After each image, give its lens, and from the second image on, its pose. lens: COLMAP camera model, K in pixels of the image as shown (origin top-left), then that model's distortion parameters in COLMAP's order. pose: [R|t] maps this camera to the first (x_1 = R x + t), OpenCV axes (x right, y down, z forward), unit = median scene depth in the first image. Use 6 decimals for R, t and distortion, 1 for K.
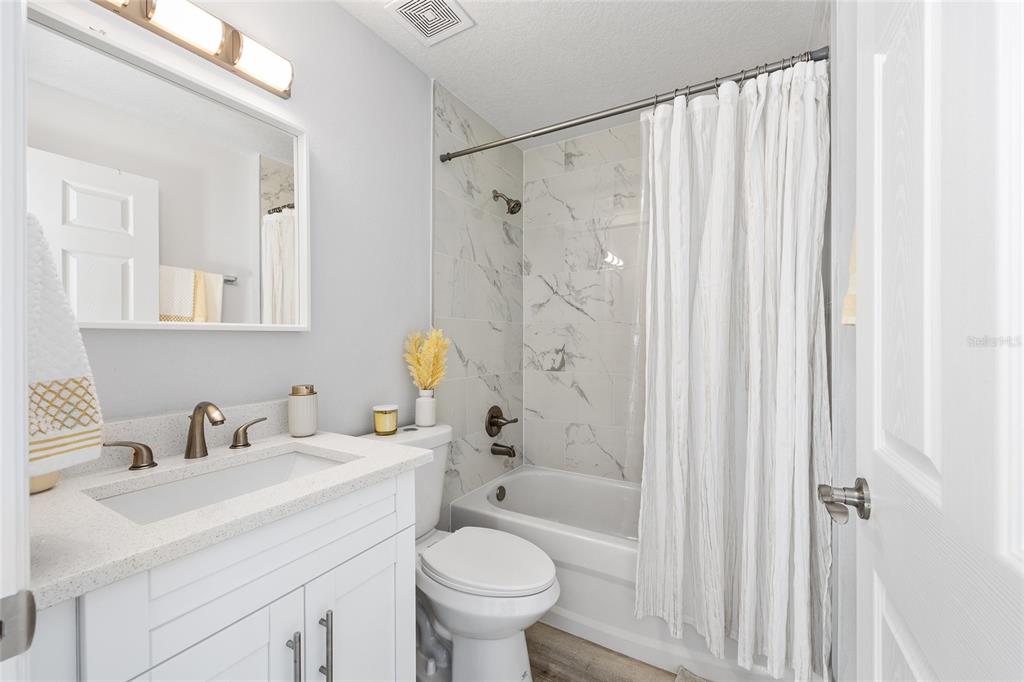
lens RADIAL K [[411.7, 0, 514.2], [0, 411.7, 343.6], [0, 0, 1]] dist [-0.000673, -0.000023]
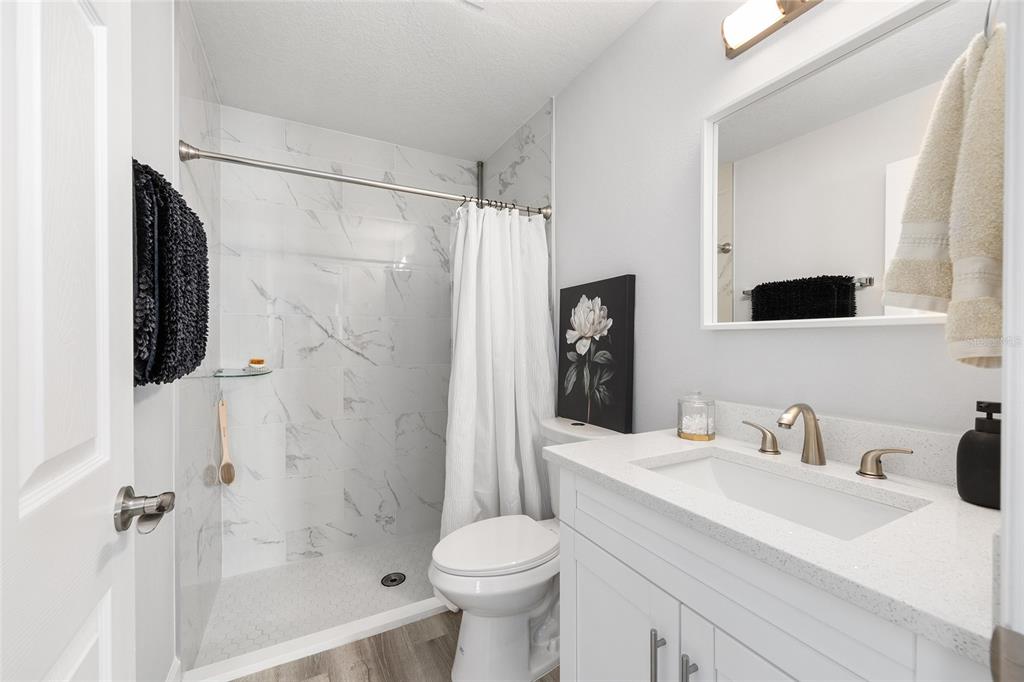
lens RADIAL K [[411.7, 0, 513.2], [0, 411.7, 341.5], [0, 0, 1]] dist [-0.000673, -0.000023]
pose [[-0.518837, 0.006622, -0.854847, 0.398606], [0.001336, 0.999975, 0.006936, -0.008306], [0.854872, 0.002457, -0.518833, 0.942174]]
